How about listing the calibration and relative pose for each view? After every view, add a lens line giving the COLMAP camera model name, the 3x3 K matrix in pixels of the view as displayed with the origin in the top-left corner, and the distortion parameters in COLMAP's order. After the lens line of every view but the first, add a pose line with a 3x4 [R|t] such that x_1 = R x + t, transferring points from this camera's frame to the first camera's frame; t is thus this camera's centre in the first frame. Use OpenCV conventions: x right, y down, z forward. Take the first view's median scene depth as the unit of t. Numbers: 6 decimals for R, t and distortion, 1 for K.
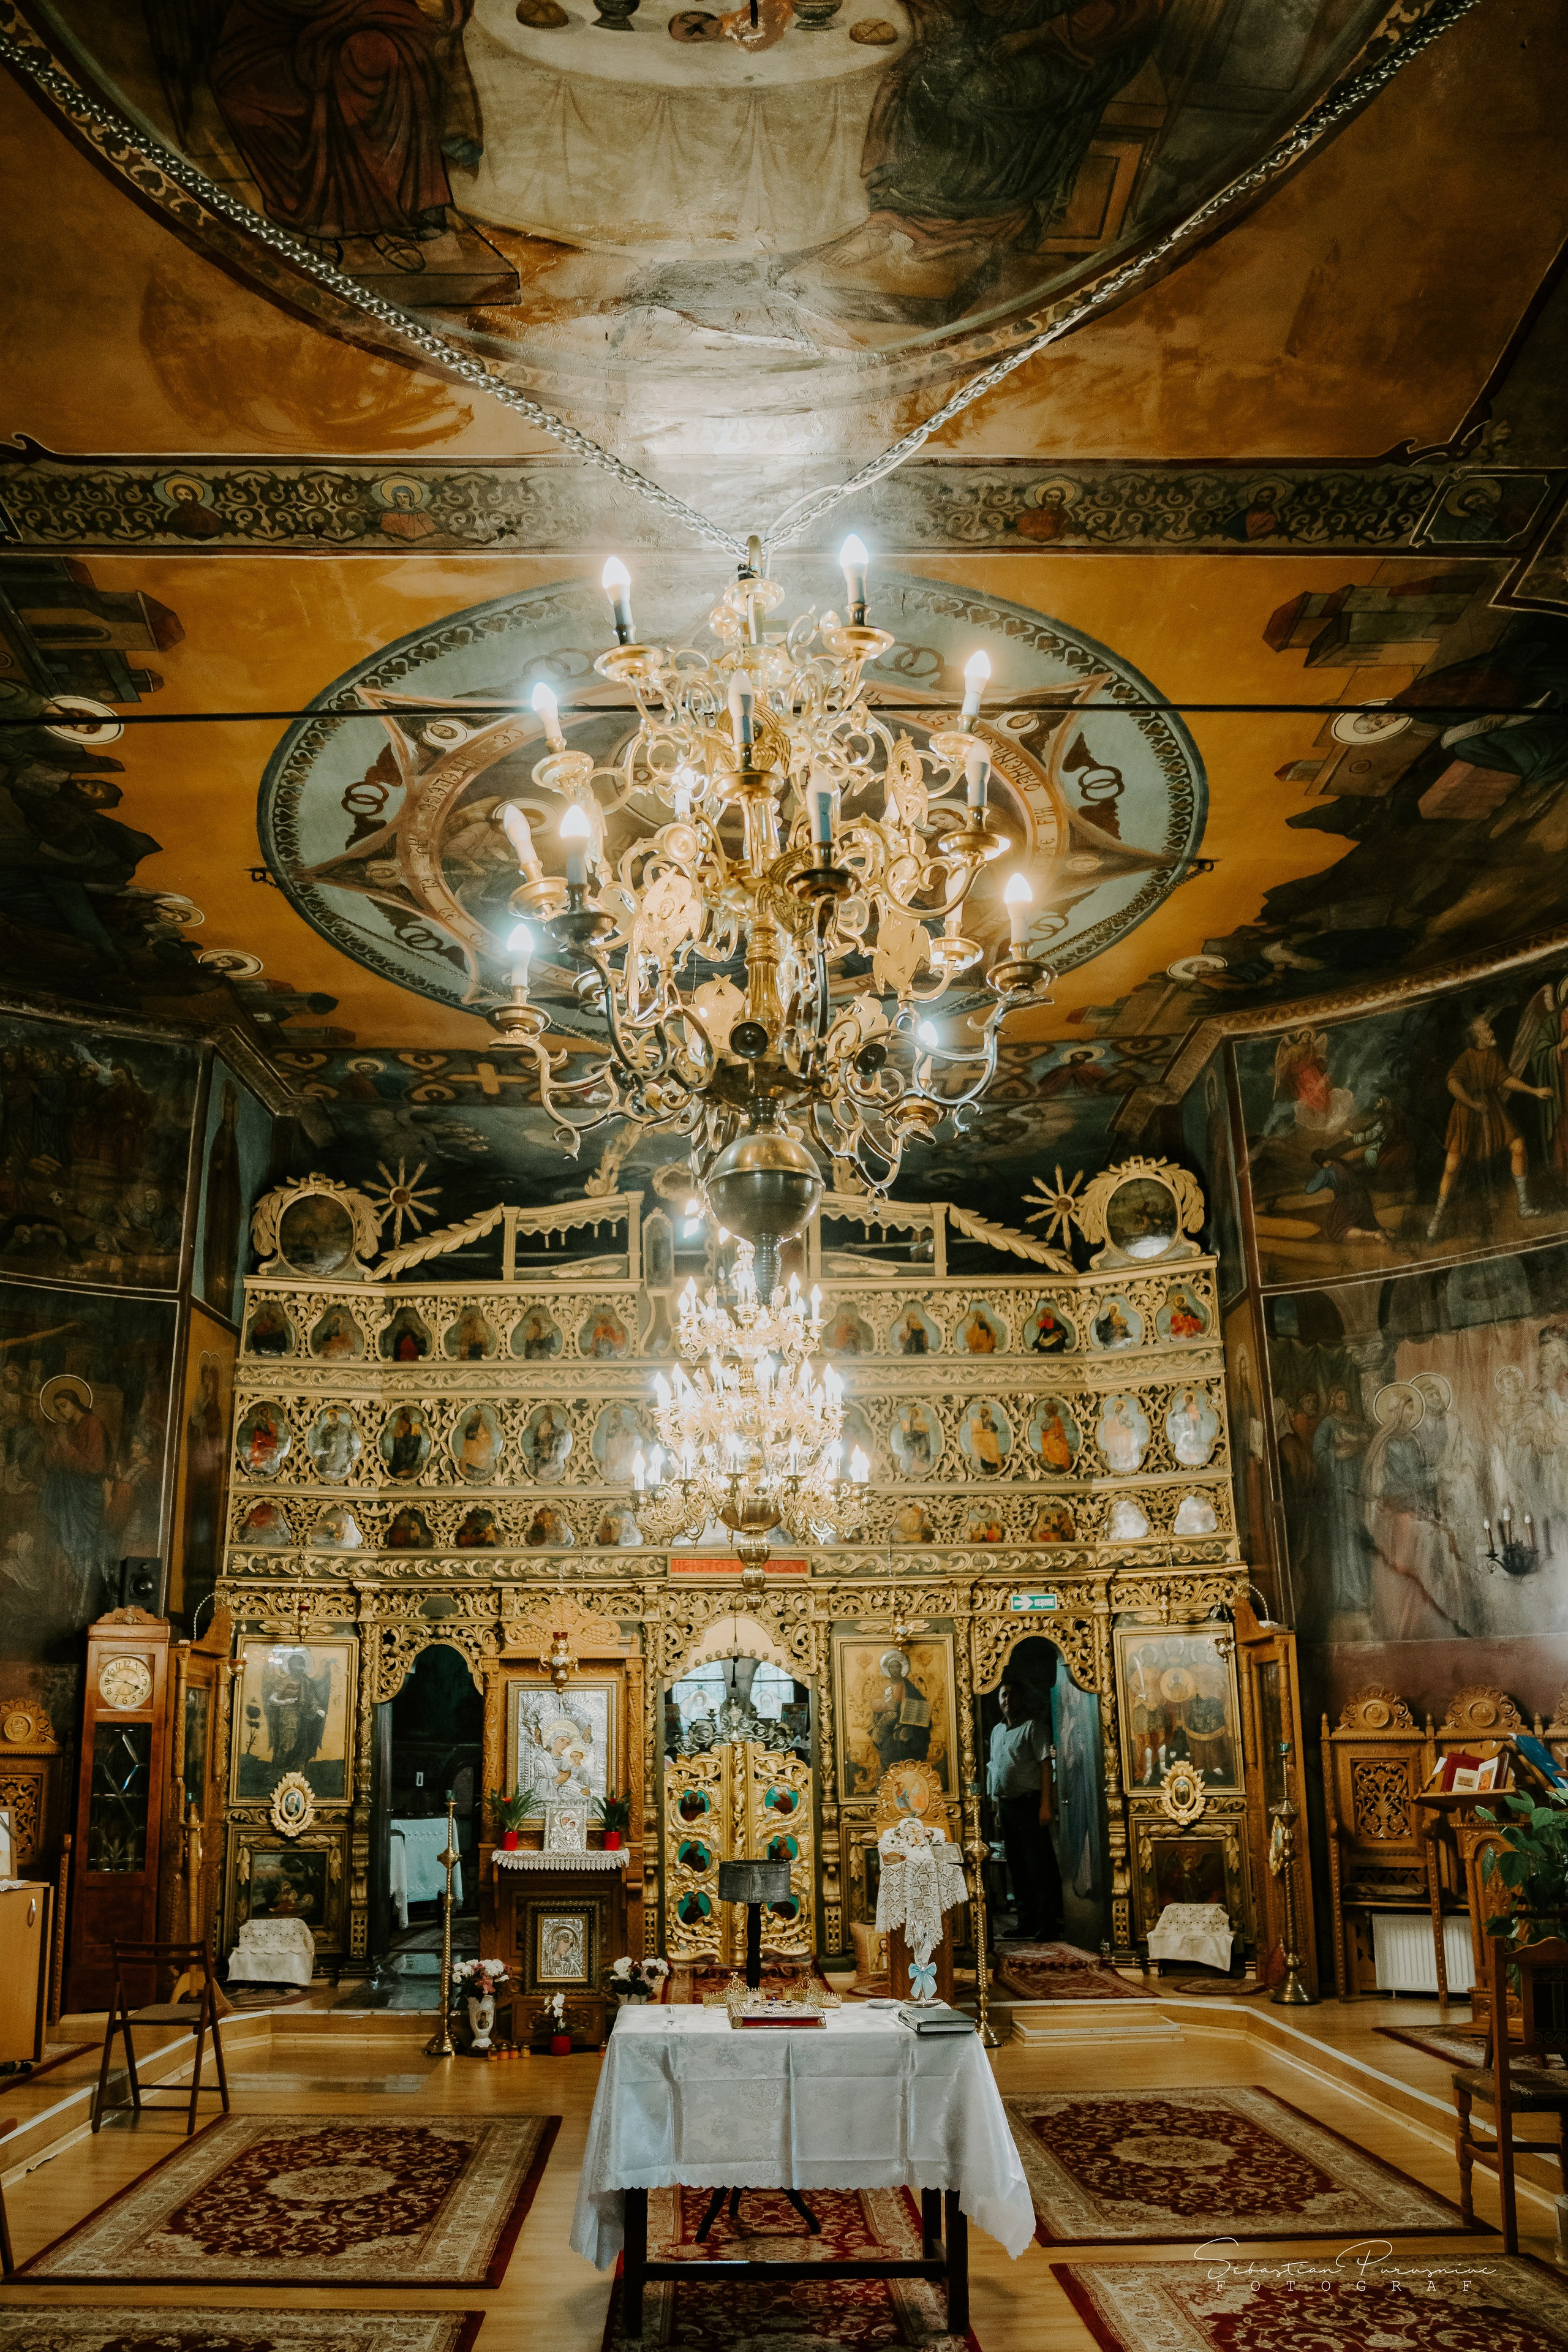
lens RADIAL K [[1769.3, 0, 735.5], [0, 1769.3, 1247.6], [0, 0, 1]] dist [-0.125558, 0.060990]
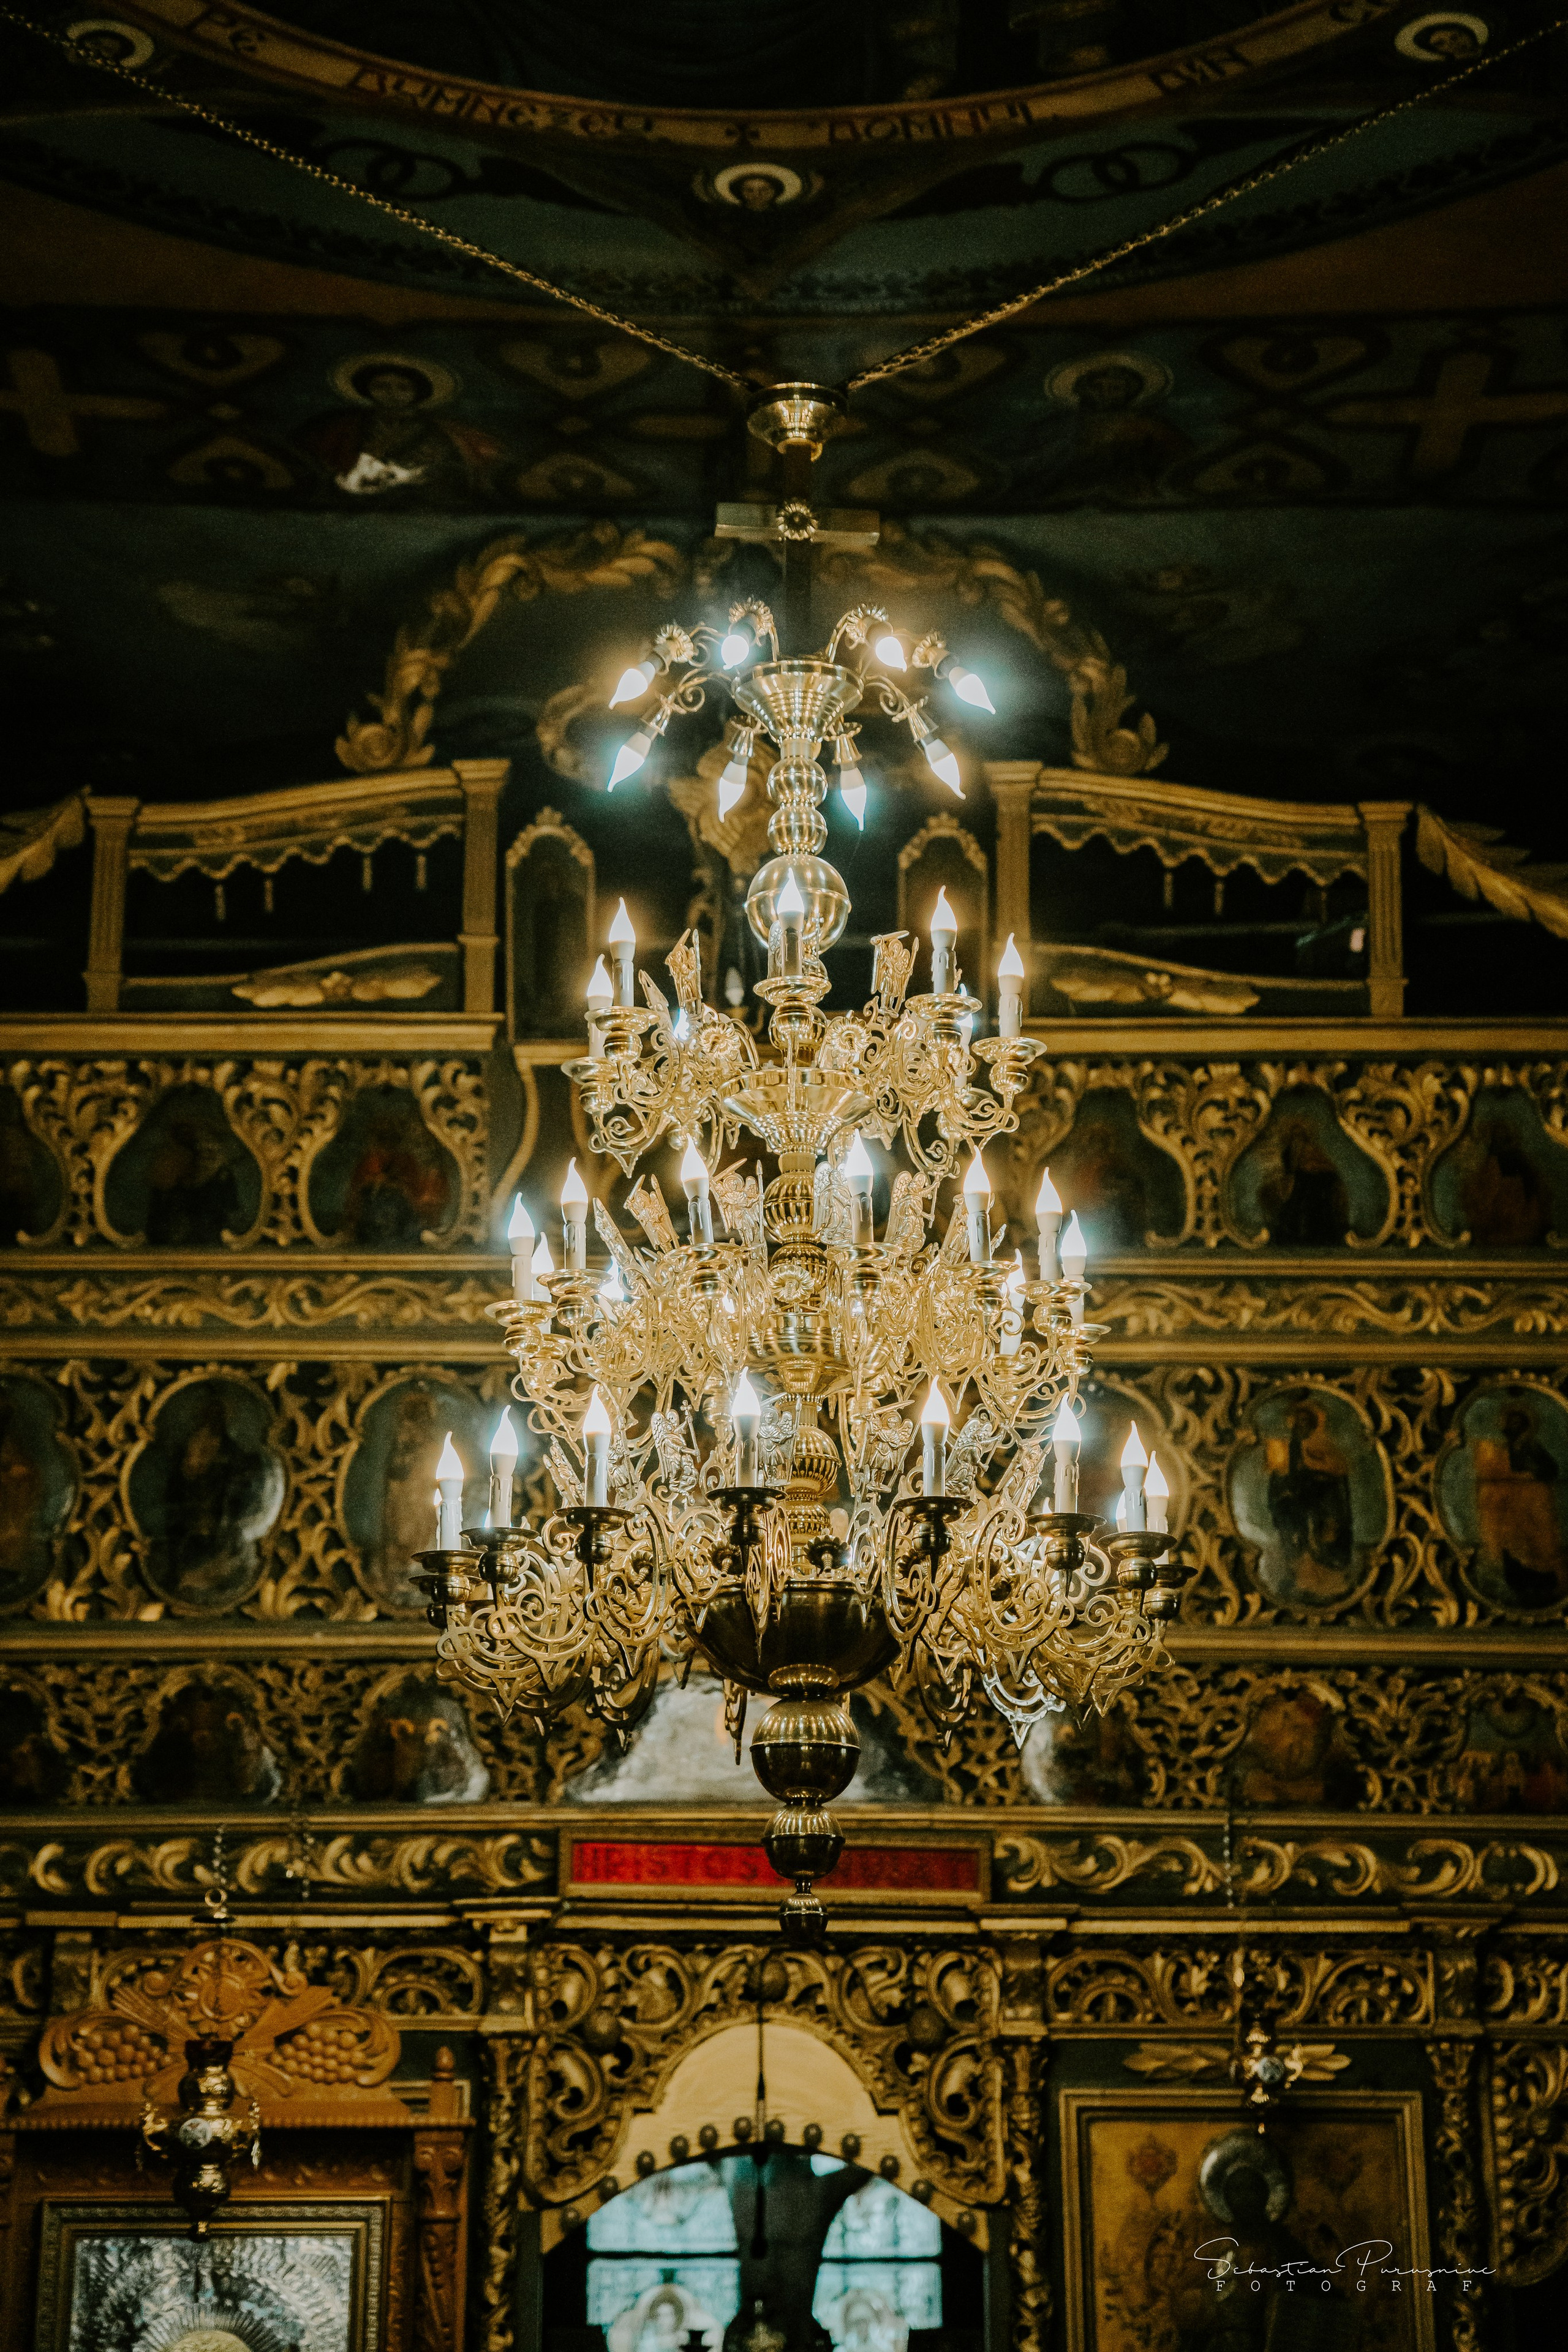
lens RADIAL K [[5047.9, 0, 750.5], [0, 5047.9, 1041.1], [0, 0, 1]] dist [0.312415, 0.000000]
pose [[0.999890, 0.012922, -0.007283, 0.002596], [-0.012855, 0.999876, 0.009087, 0.016765], [0.007400, -0.008992, 0.999932, 0.040659]]
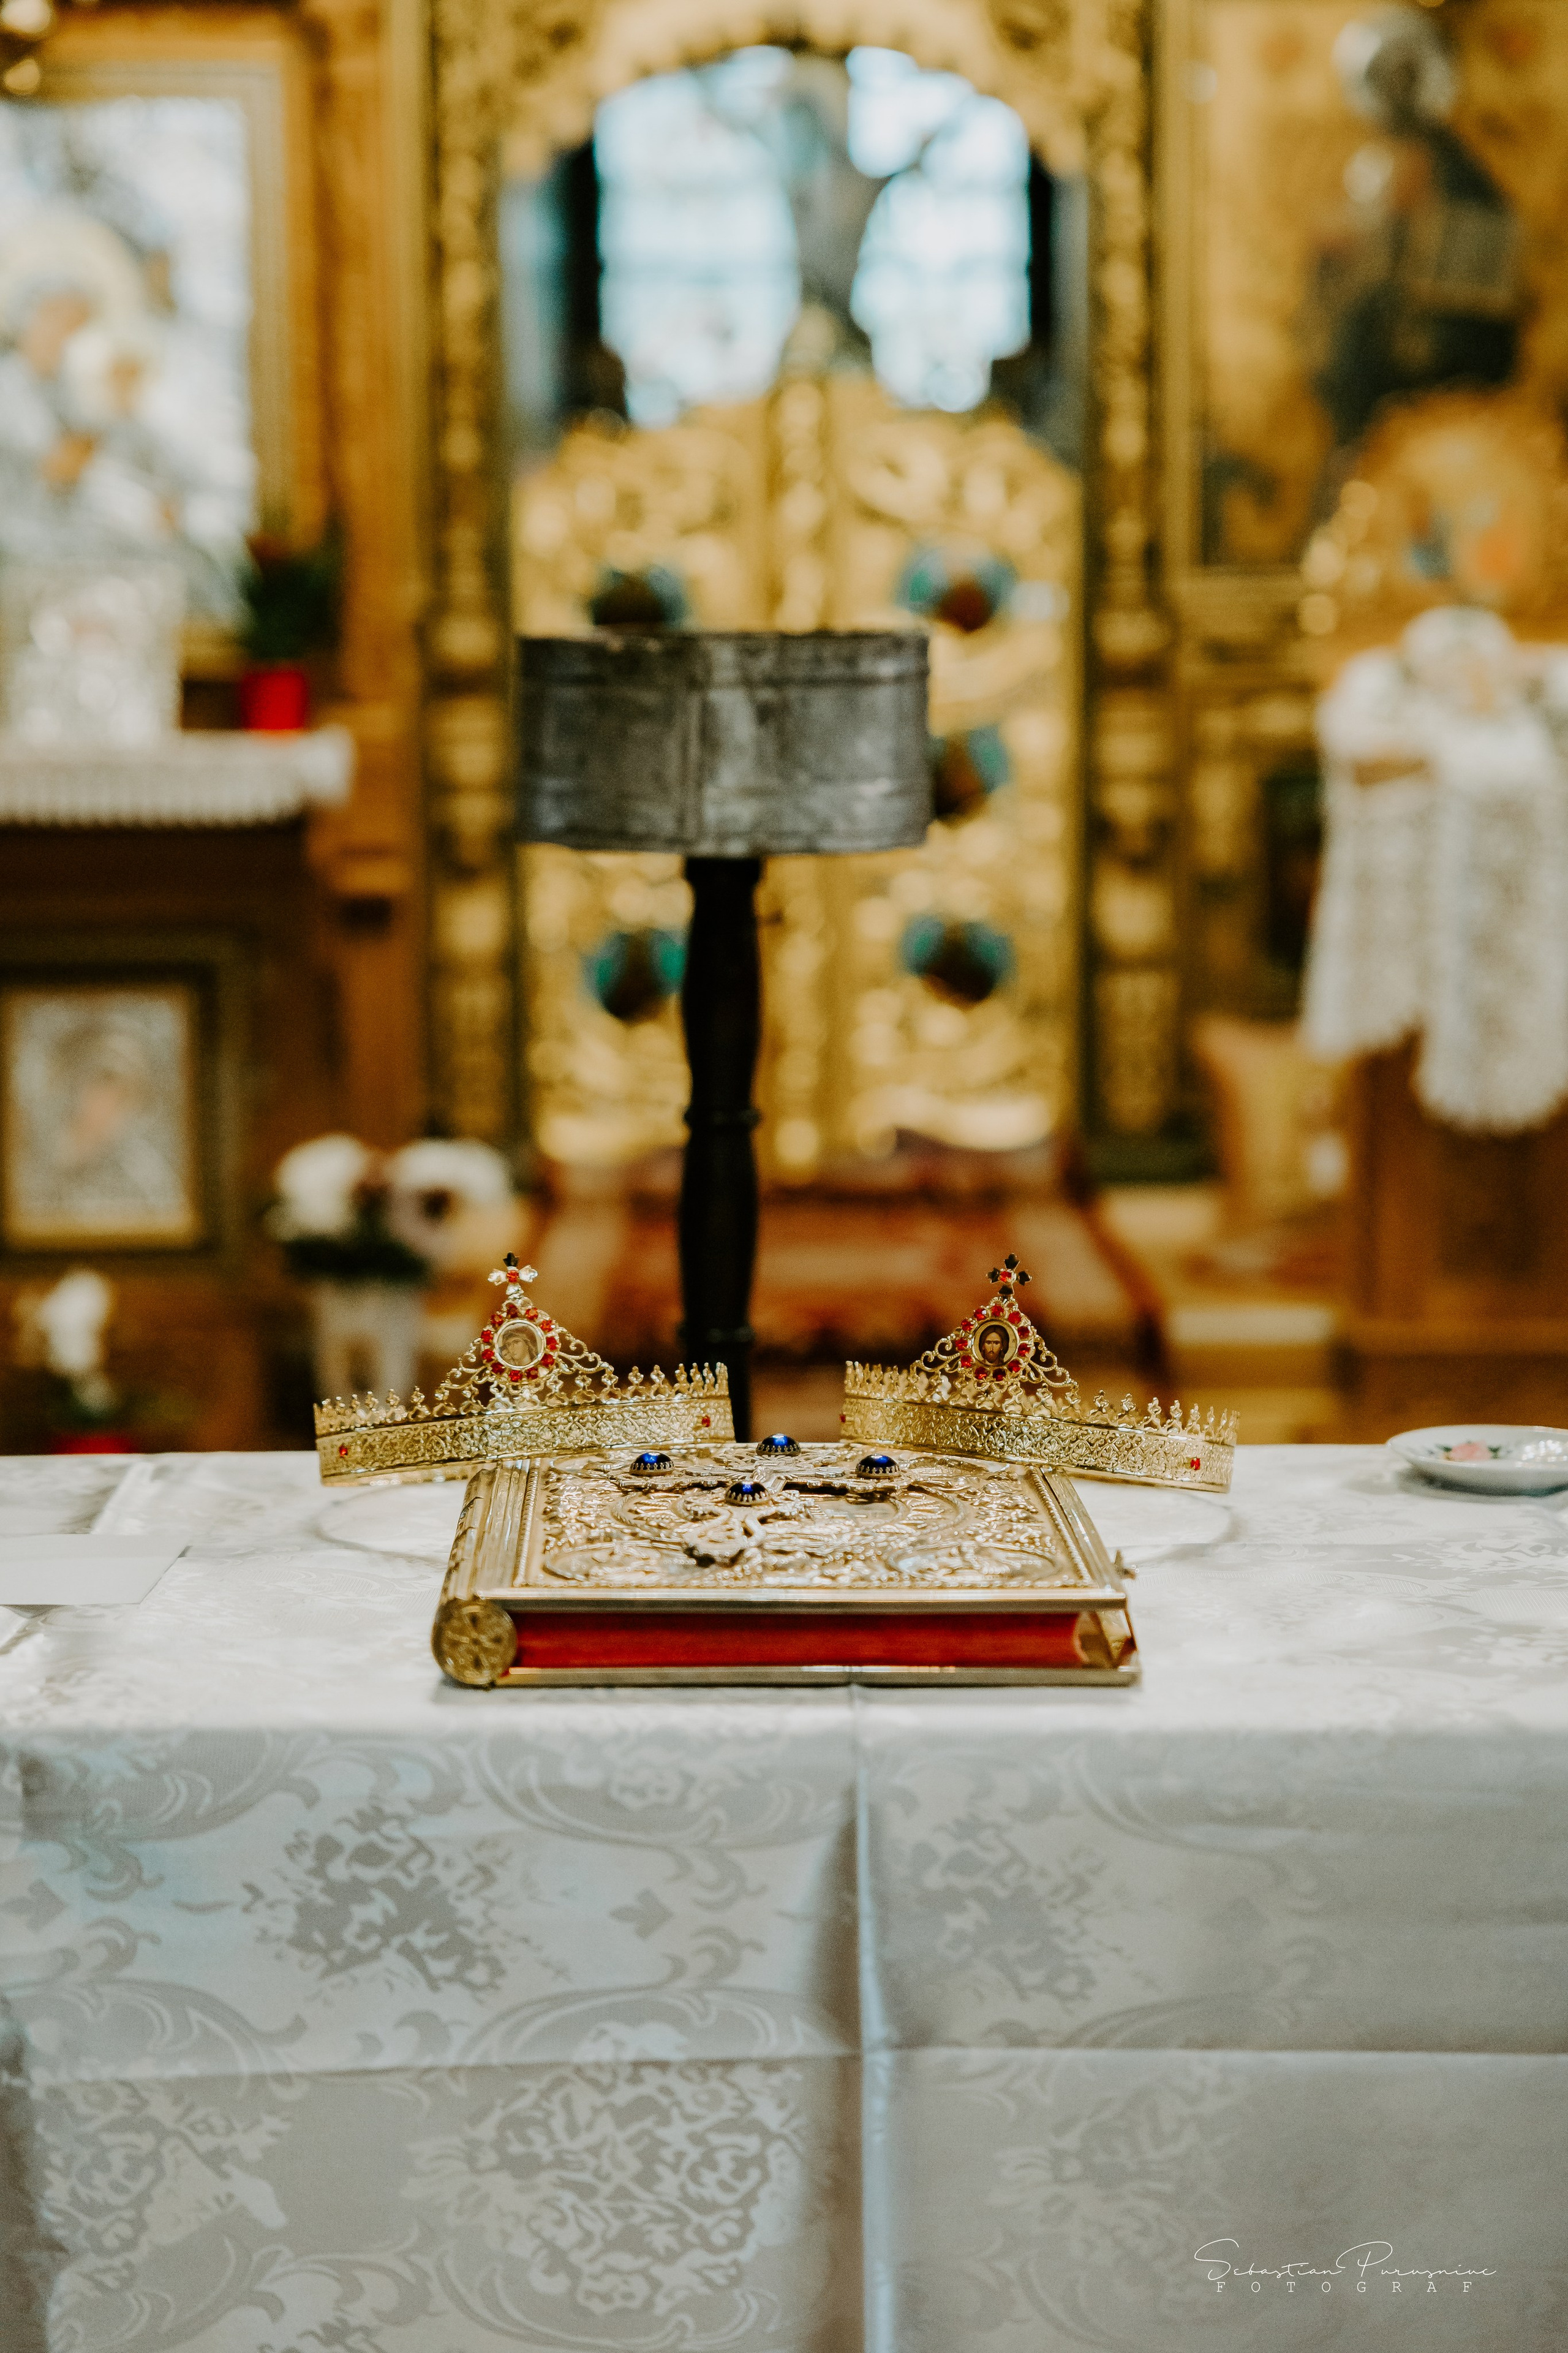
lens RADIAL K [[5049.6, 0, 777.8], [0, 5049.6, 1201.2], [0, 0, 1]] dist [0.312415, 0.000000]
pose [[0.999883, 0.002805, -0.015015, 0.010889], [0.003274, 0.920780, 0.390070, 0.095526], [0.014920, -0.390073, 0.920663, 0.236003]]
